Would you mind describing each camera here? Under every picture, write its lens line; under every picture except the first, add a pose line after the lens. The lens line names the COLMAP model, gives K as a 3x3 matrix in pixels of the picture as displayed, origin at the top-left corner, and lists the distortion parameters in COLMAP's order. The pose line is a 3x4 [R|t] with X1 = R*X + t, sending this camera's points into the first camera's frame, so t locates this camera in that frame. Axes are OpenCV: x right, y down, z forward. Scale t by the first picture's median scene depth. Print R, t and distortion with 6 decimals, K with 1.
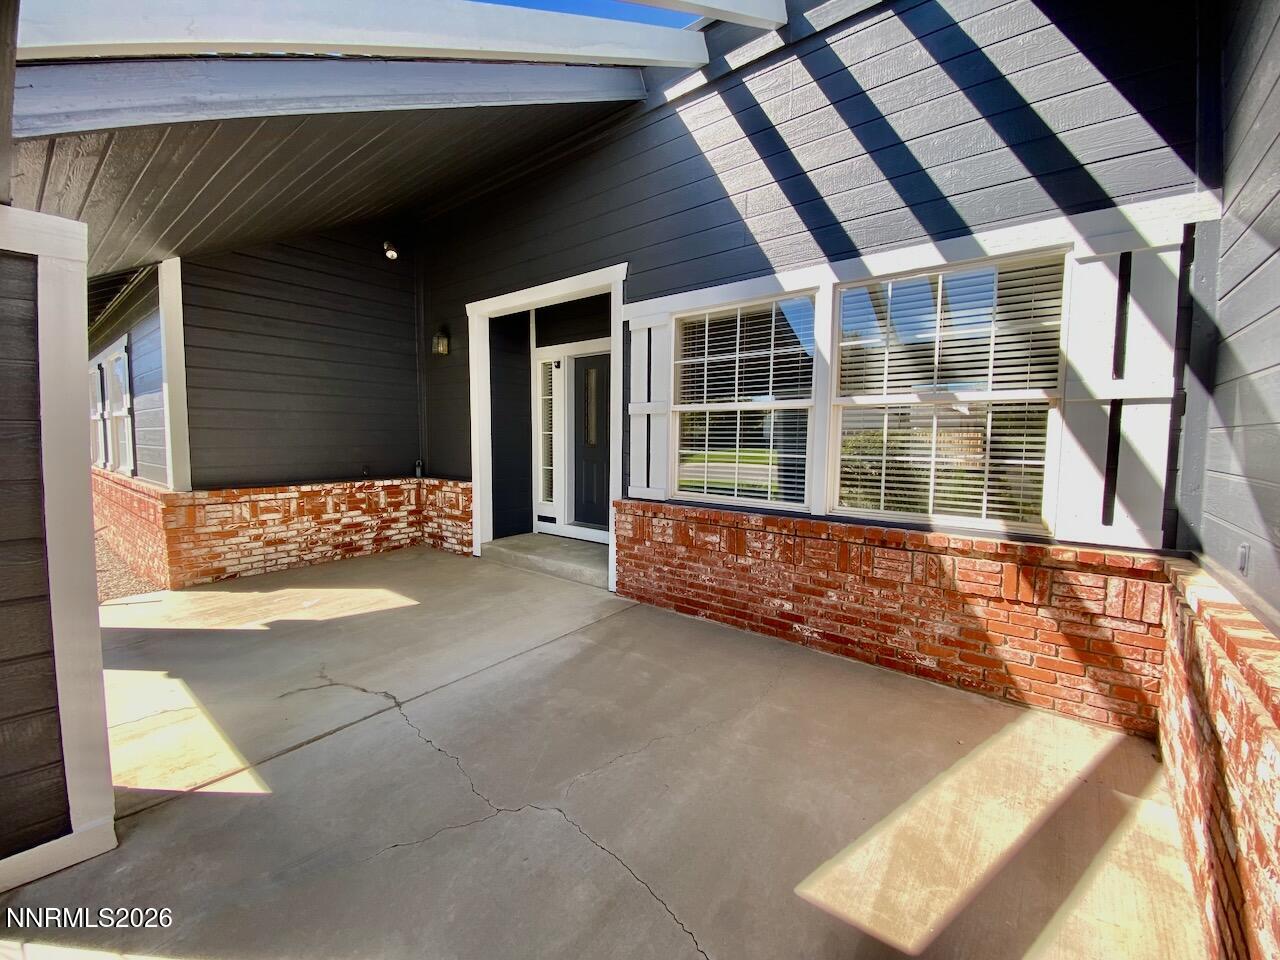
lens RADIAL K [[527.0, 0, 640.0], [0, 527.0, 480.0], [0, 0, 1]] dist [0.025125, -0.018964]
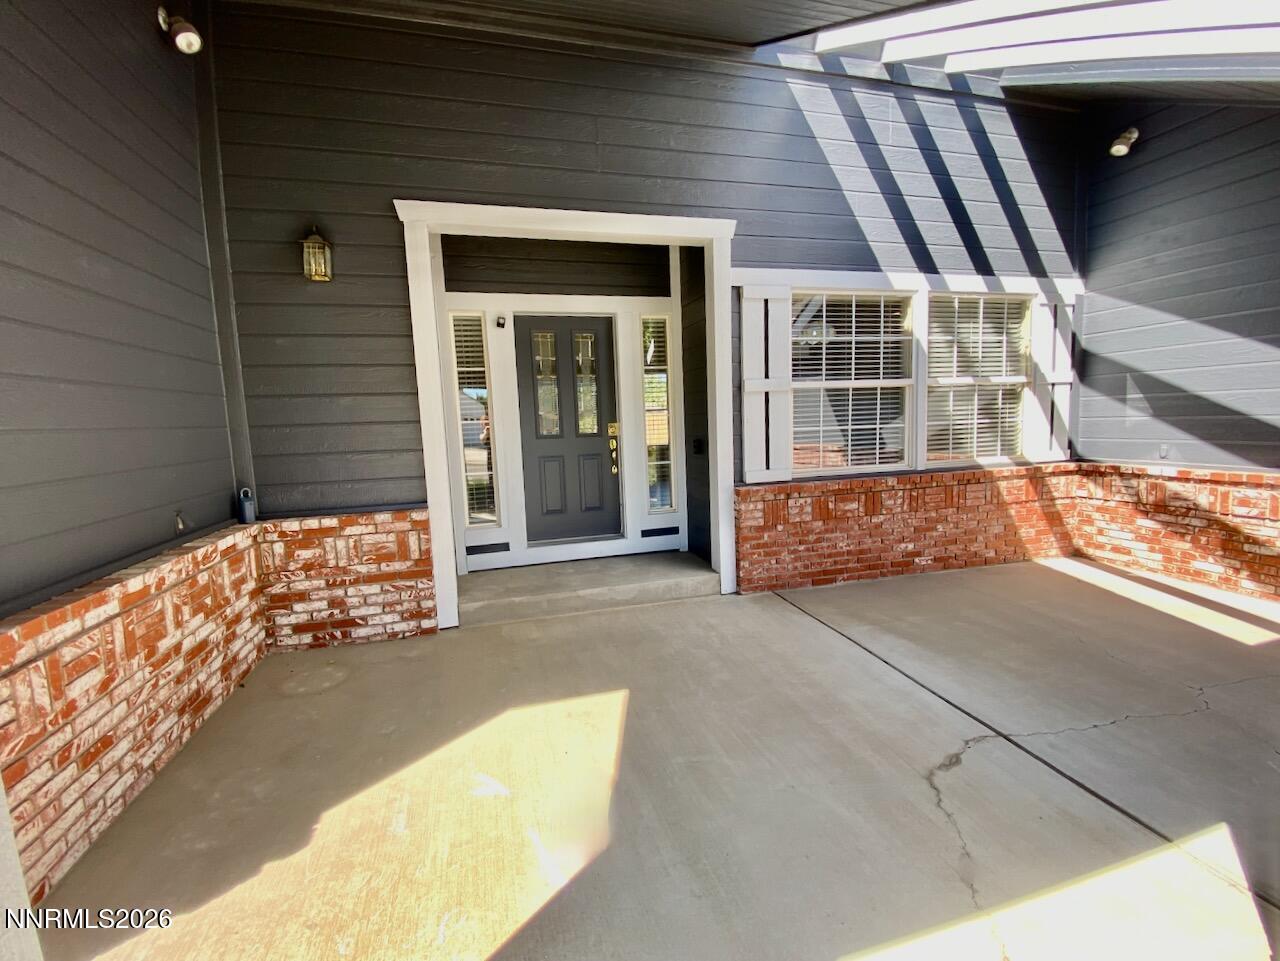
lens RADIAL K [[569.7, 0, 640.0], [0, 569.7, 480.5], [0, 0, 1]] dist [-0.000997, -0.000669]
pose [[0.582873, -0.116785, 0.804127, -0.985929], [0.108963, 0.991913, 0.065076, -0.060484], [-0.805224, 0.049690, 0.590884, 0.616271]]
